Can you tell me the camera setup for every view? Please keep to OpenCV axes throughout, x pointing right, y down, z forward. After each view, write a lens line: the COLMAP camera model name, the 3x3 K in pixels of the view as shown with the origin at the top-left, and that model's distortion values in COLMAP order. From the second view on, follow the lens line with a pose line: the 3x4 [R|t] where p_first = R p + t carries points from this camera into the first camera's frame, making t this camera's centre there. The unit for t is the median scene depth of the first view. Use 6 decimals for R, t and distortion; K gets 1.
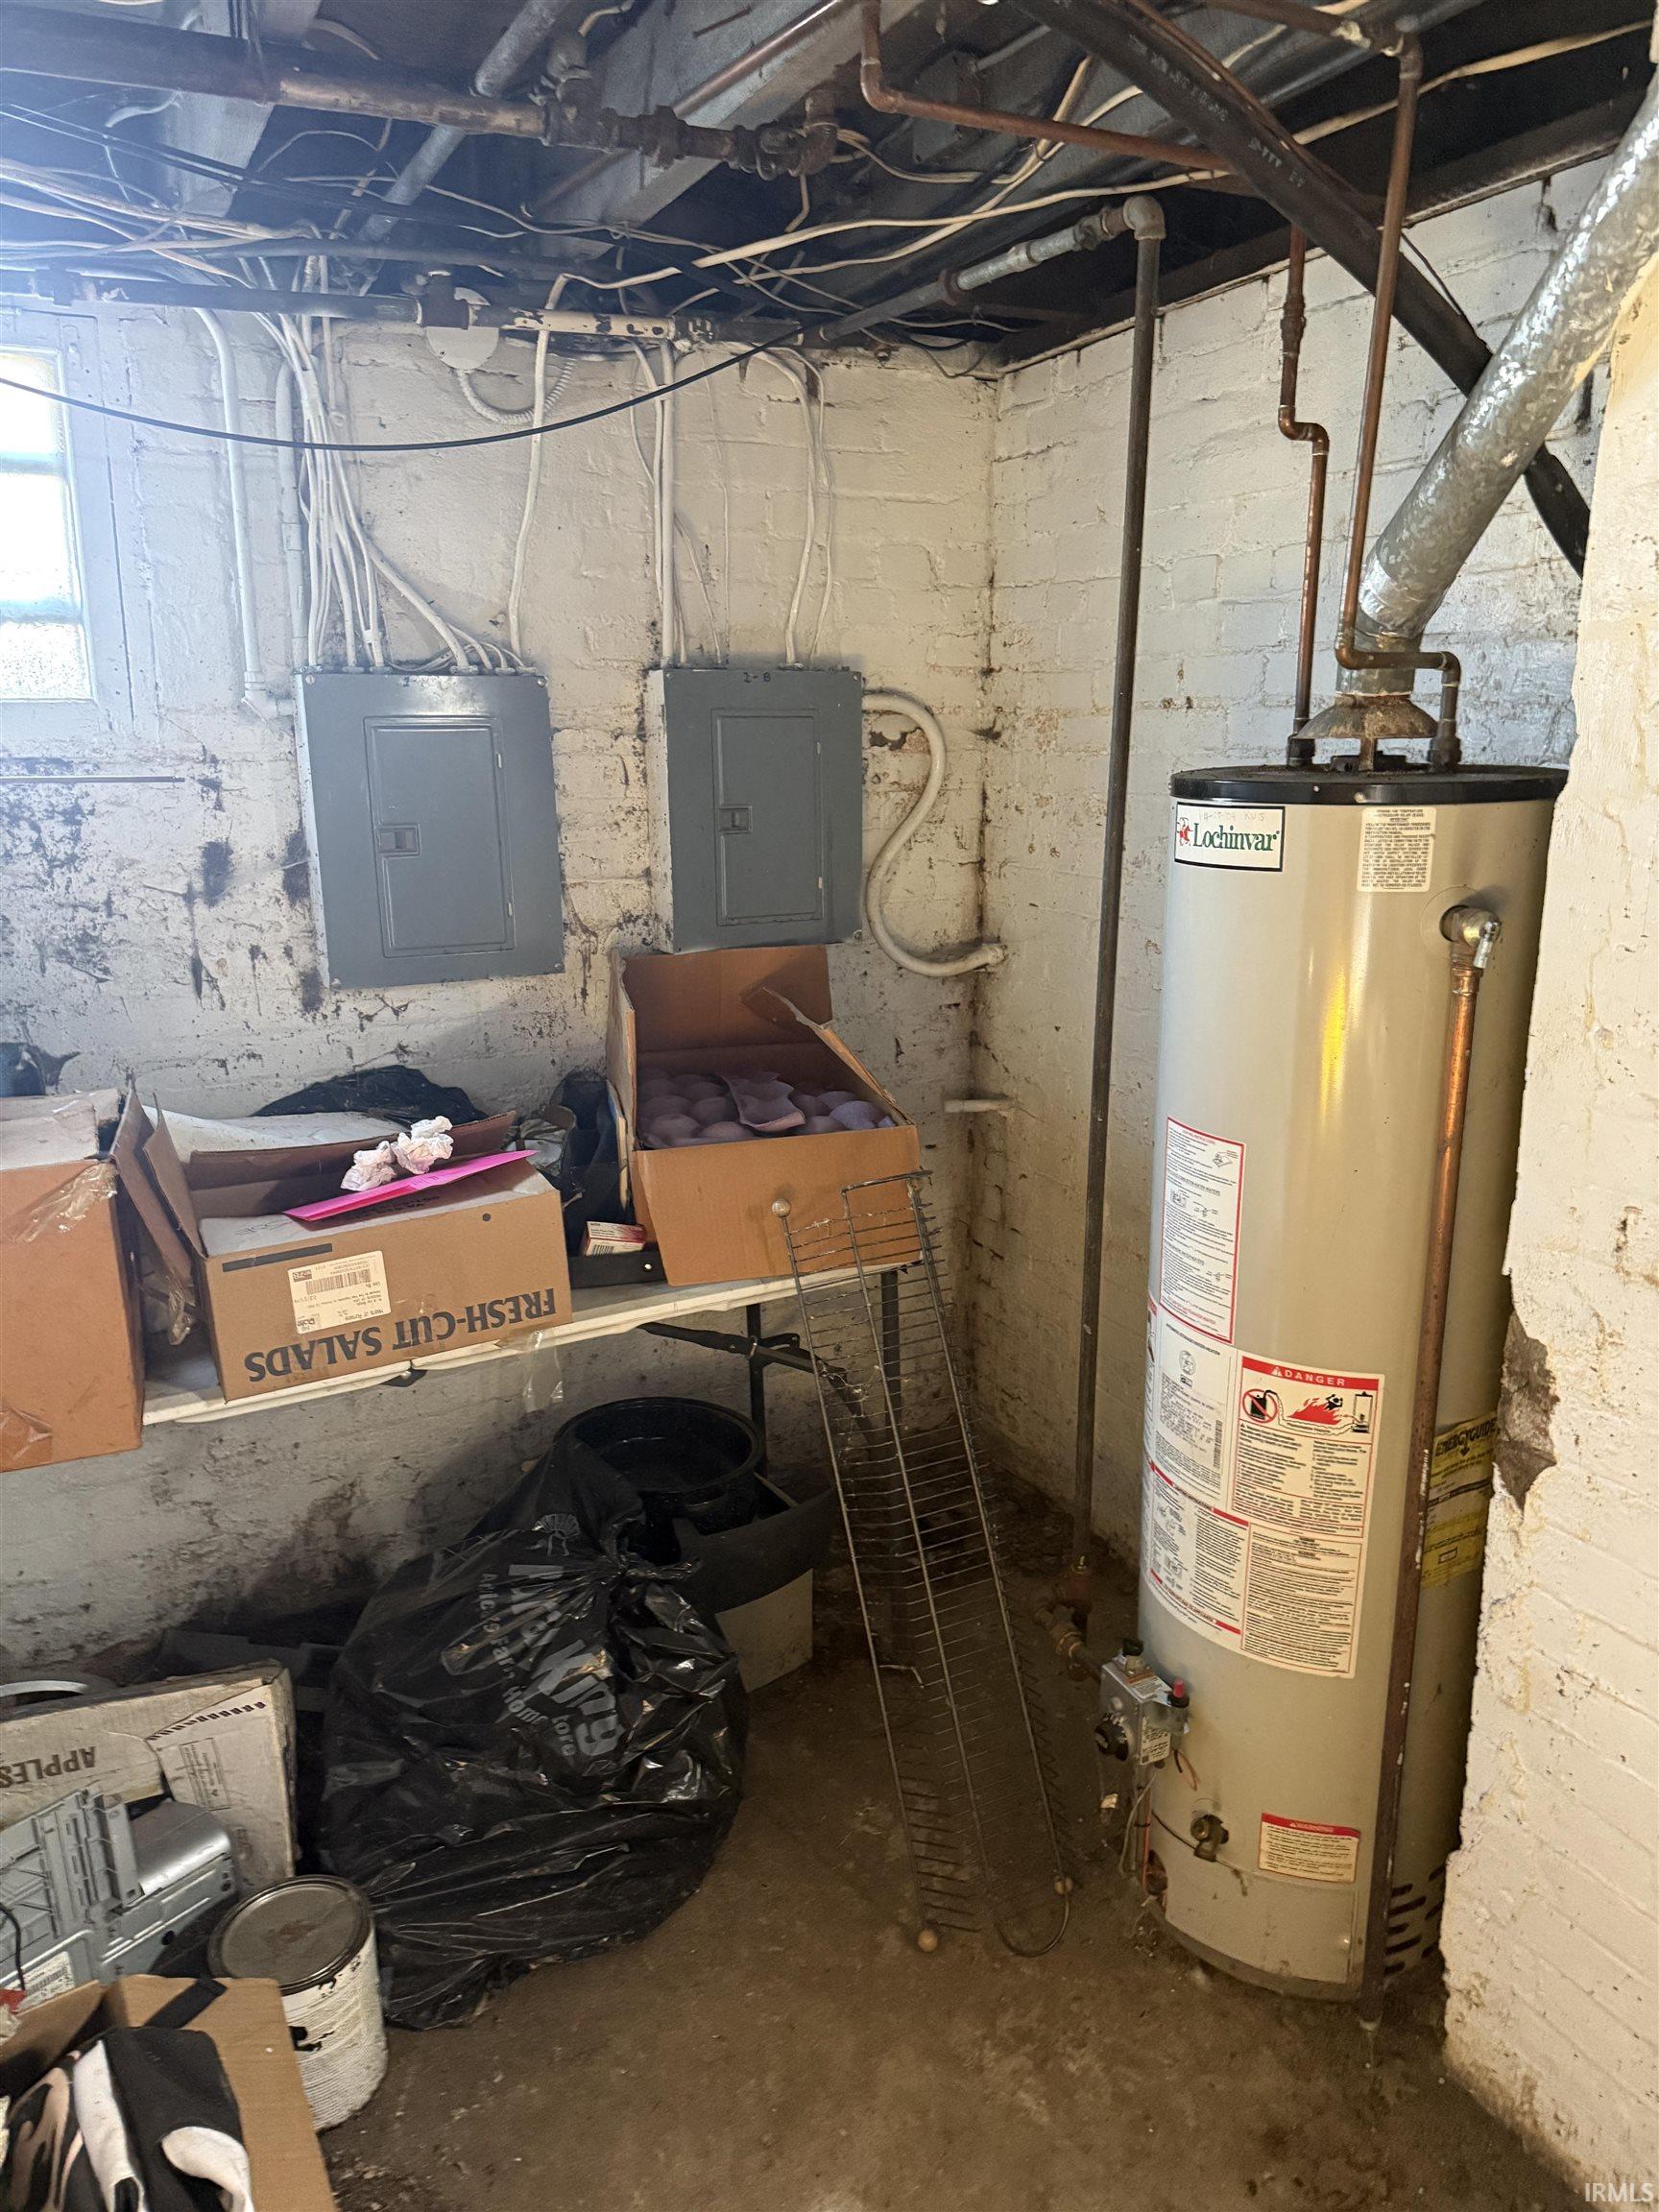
lens RADIAL K [[1562.2, 0, 825.6], [0, 1562.2, 1107.2], [0, 0, 1]] dist [-0.010598, -0.014545]
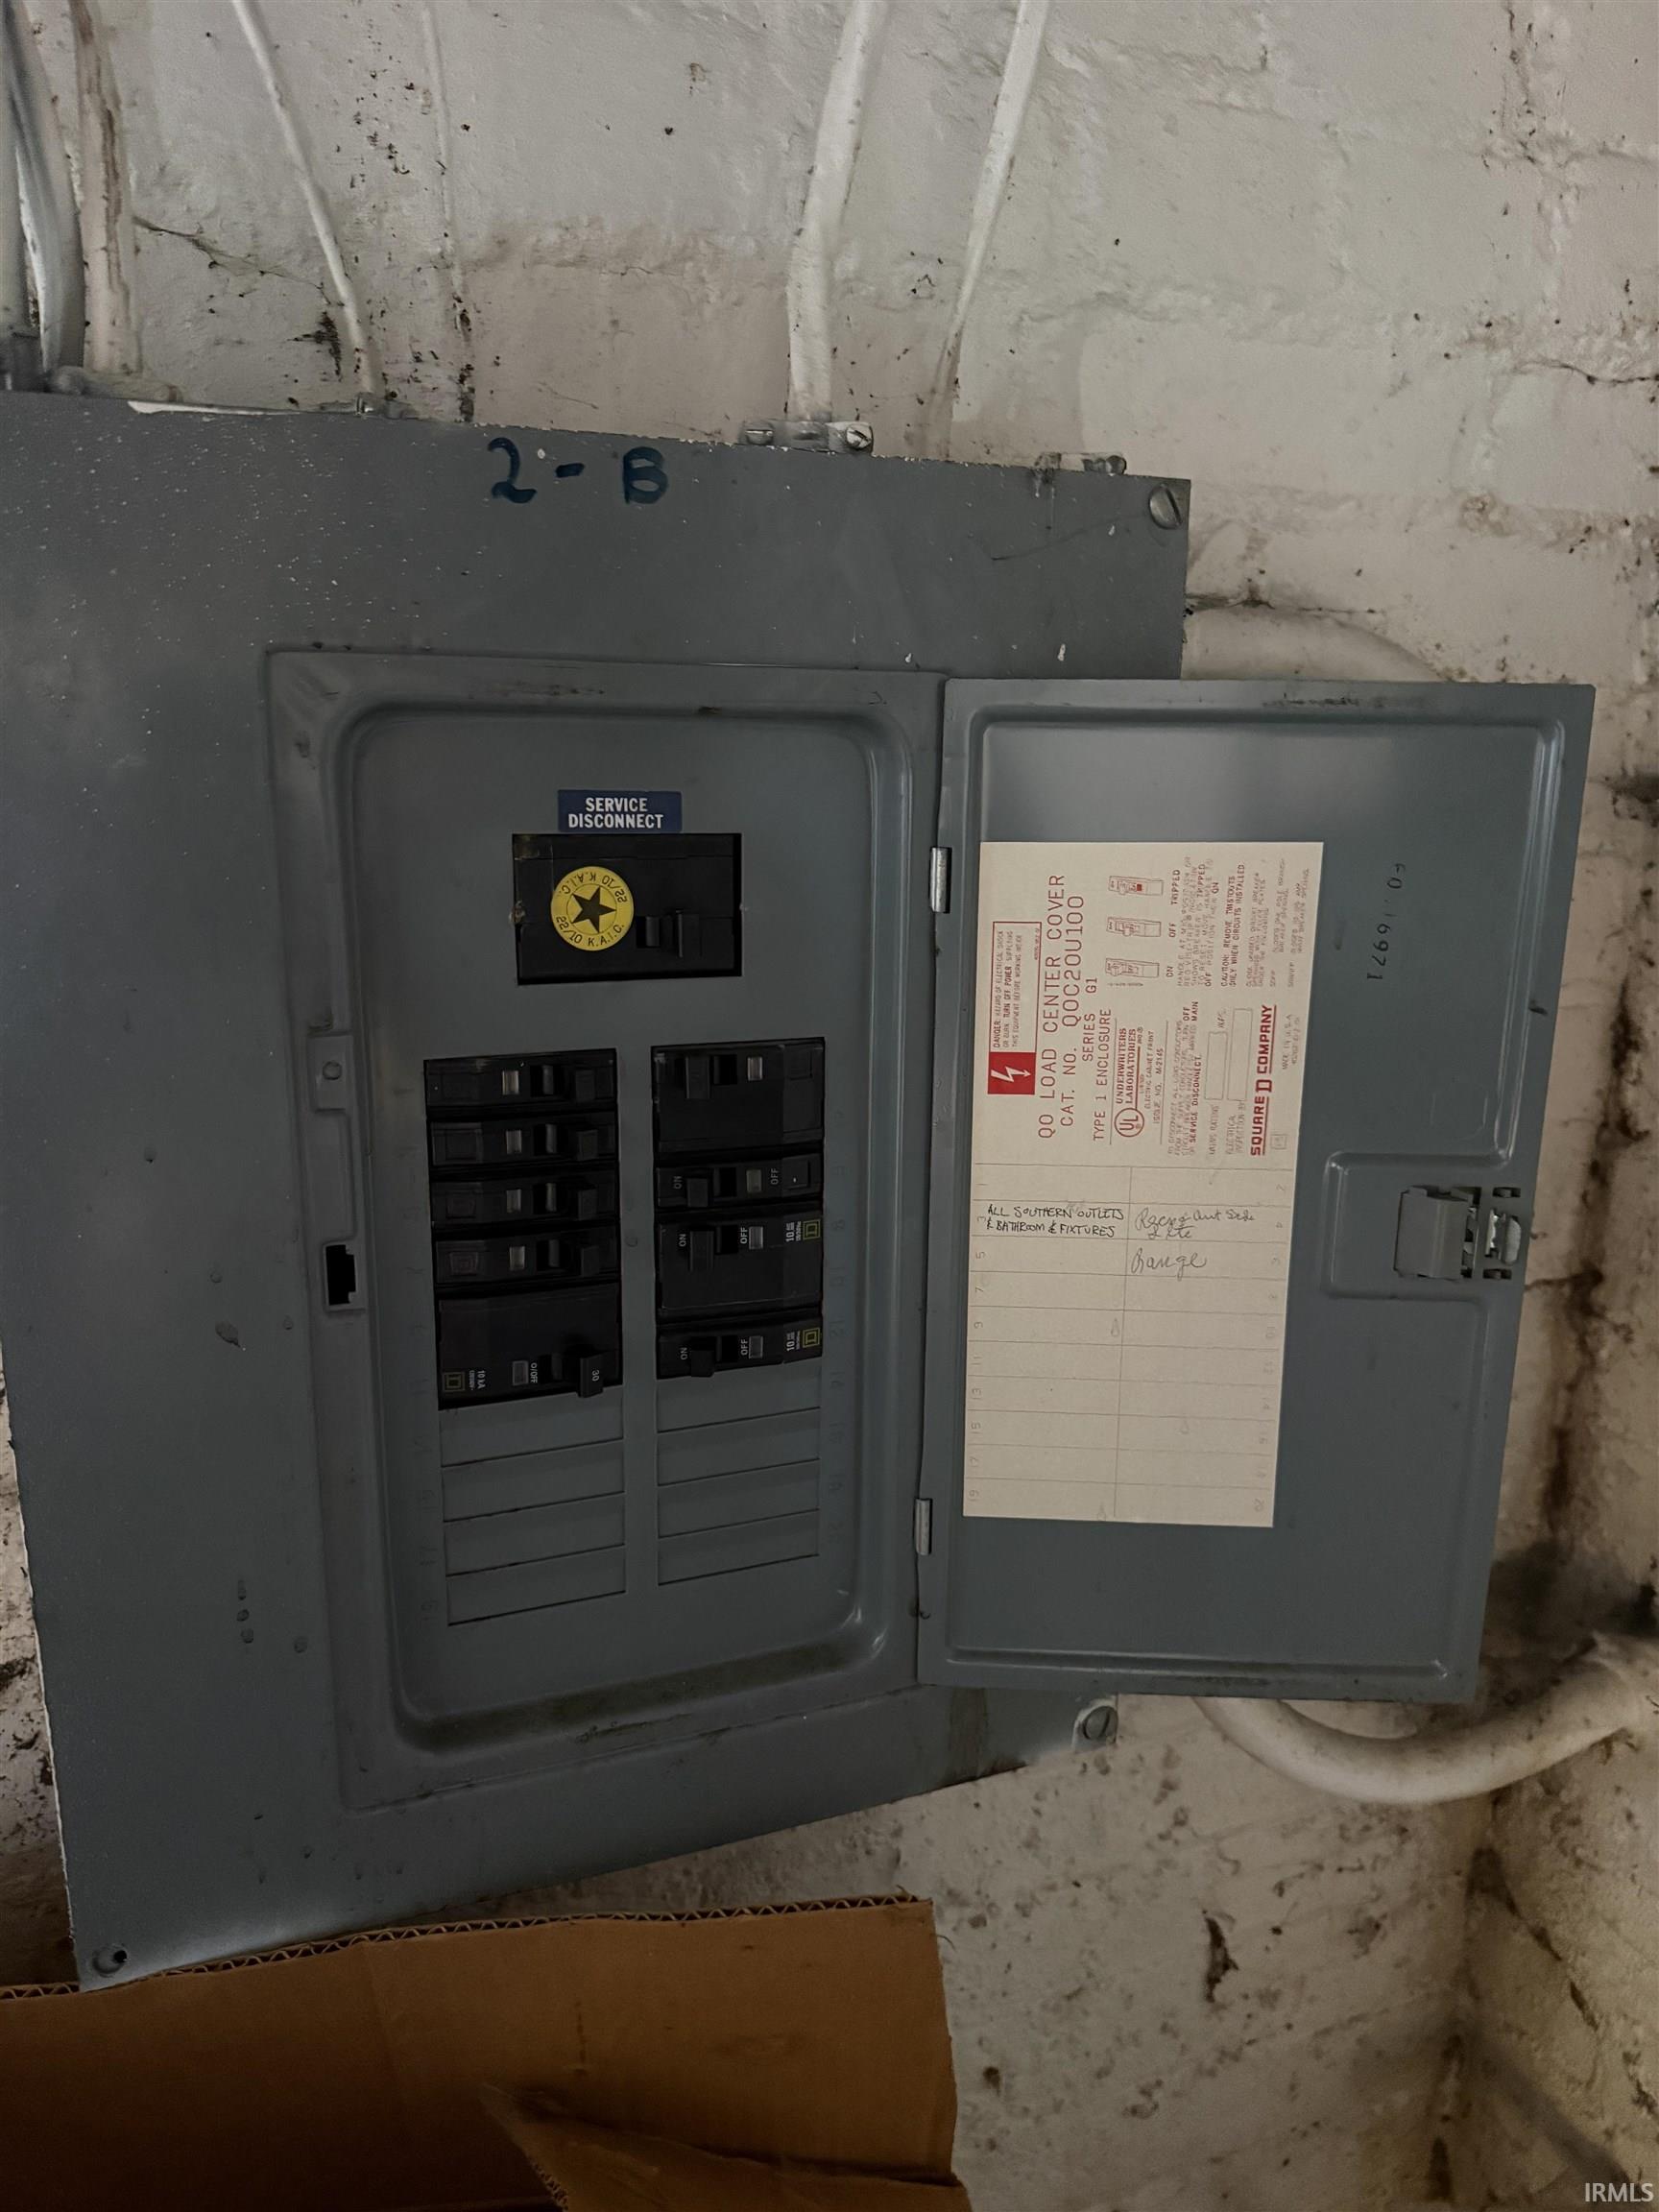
lens RADIAL K [[1562.2, 0, 822.9], [0, 1562.2, 1097.8], [0, 0, 1]] dist [-0.010598, -0.014545]
pose [[0.989453, 0.051756, -0.135294, 0.008143], [-0.050148, 0.998625, 0.015263, -0.192507], [0.135898, -0.008317, 0.990688, 0.756127]]
